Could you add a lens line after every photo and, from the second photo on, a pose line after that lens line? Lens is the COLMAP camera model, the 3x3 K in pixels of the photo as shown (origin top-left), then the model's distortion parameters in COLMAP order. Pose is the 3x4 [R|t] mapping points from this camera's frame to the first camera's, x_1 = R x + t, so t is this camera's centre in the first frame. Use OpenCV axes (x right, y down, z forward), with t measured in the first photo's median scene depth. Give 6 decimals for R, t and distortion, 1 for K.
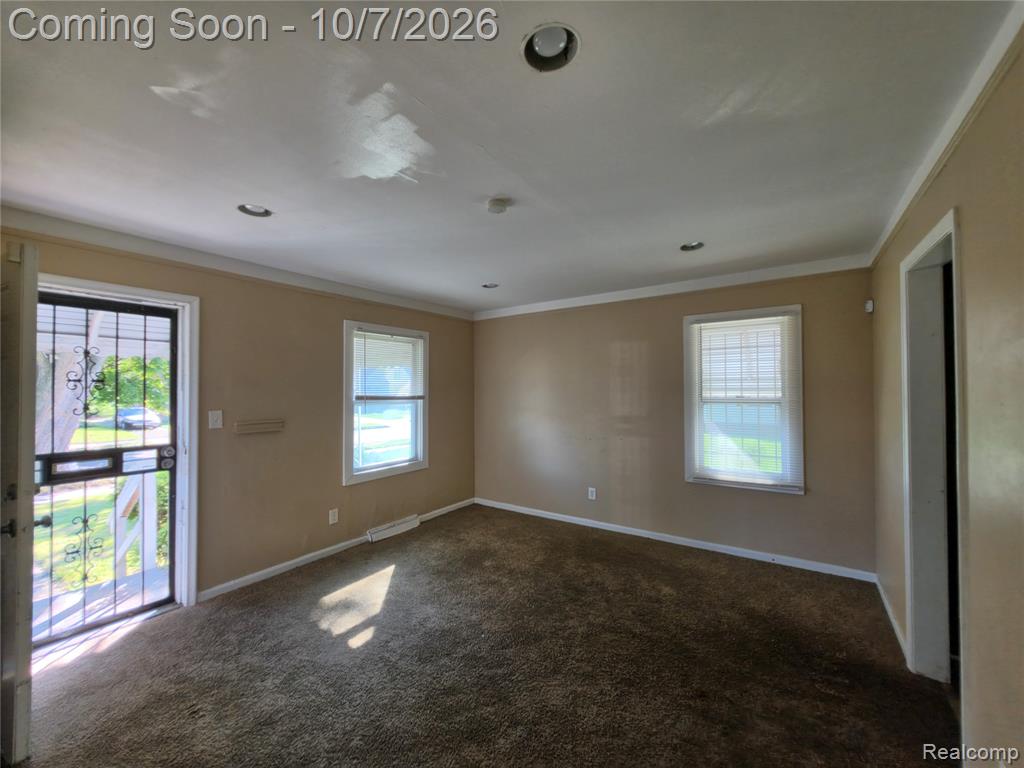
lens RADIAL K [[408.8, 0, 511.5], [0, 408.8, 384.1], [0, 0, 1]] dist [0.000597, -0.000482]
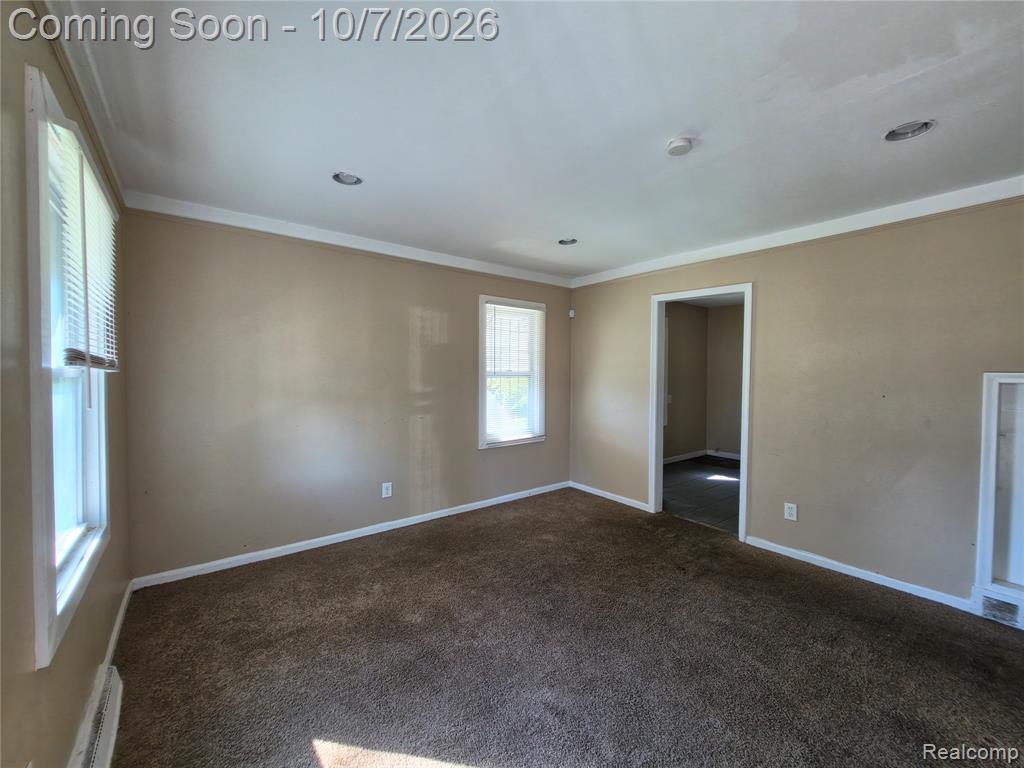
lens RADIAL K [[408.8, 0, 510.7], [0, 408.8, 384.9], [0, 0, 1]] dist [0.000597, -0.000482]
pose [[0.297335, -0.018930, 0.954585, -0.590665], [-0.016791, 0.999545, 0.025052, 0.041847], [-0.954625, -0.023477, 0.296882, 0.627581]]
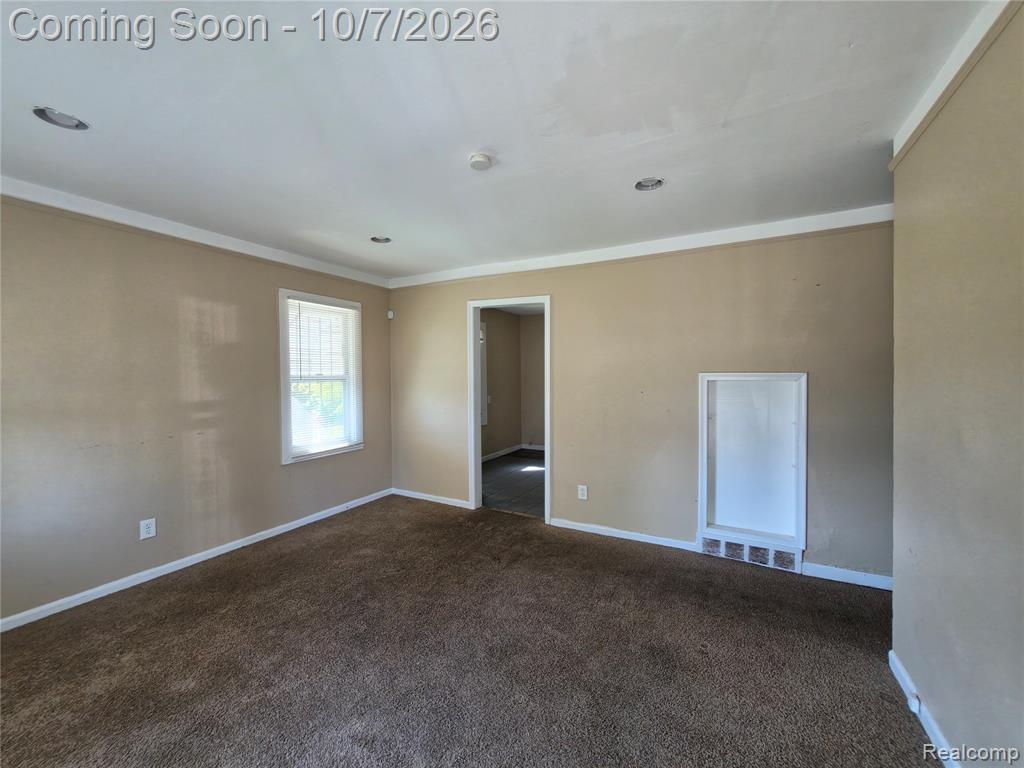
lens RADIAL K [[408.8, 0, 508.8], [0, 408.8, 384.0], [0, 0, 1]] dist [0.000597, -0.000482]
pose [[-0.104794, -0.014504, 0.994388, -0.579628], [-0.002883, 0.999894, 0.014281, 0.039022], [-0.994490, -0.001370, -0.104825, 0.602707]]
